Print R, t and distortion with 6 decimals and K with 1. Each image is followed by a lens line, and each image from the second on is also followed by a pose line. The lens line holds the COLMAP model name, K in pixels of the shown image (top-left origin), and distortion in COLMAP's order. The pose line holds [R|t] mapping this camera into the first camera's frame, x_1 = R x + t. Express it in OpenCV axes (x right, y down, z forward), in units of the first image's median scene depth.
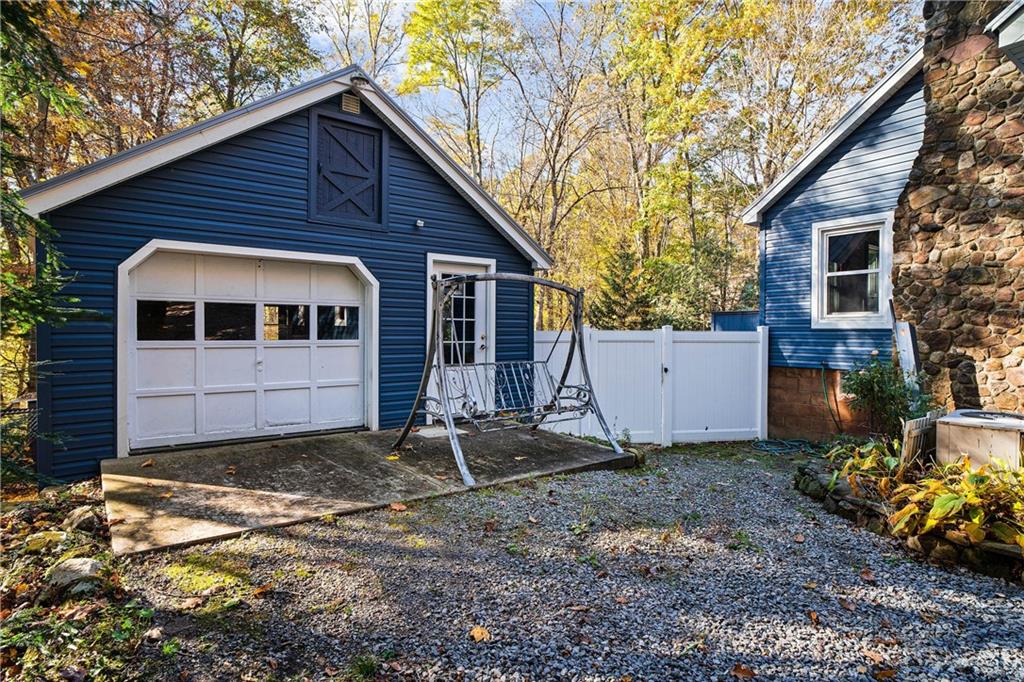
lens RADIAL K [[546.7, 0, 511.8], [0, 546.7, 342.6], [0, 0, 1]] dist [-0.052533, 0.024277]
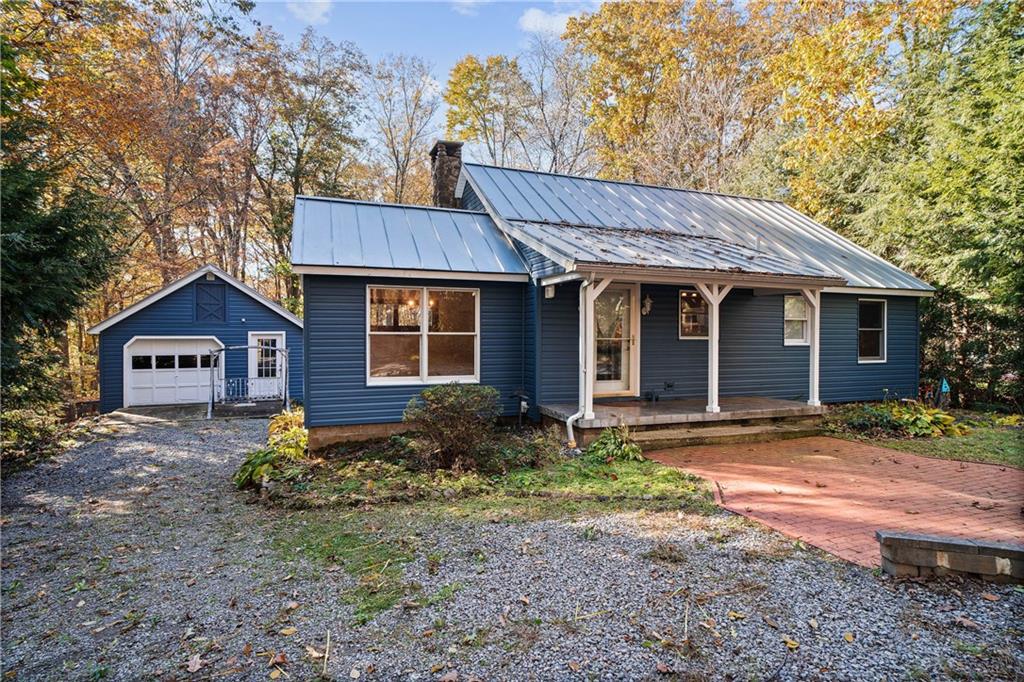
lens RADIAL K [[546.7, 0, 512.2], [0, 546.7, 343.1], [0, 0, 1]] dist [-0.052533, 0.024277]
pose [[0.973625, -0.005902, -0.228080, 1.830863], [0.003489, 0.999934, -0.010981, -0.098671], [0.228129, 0.009895, 0.973581, -1.272419]]
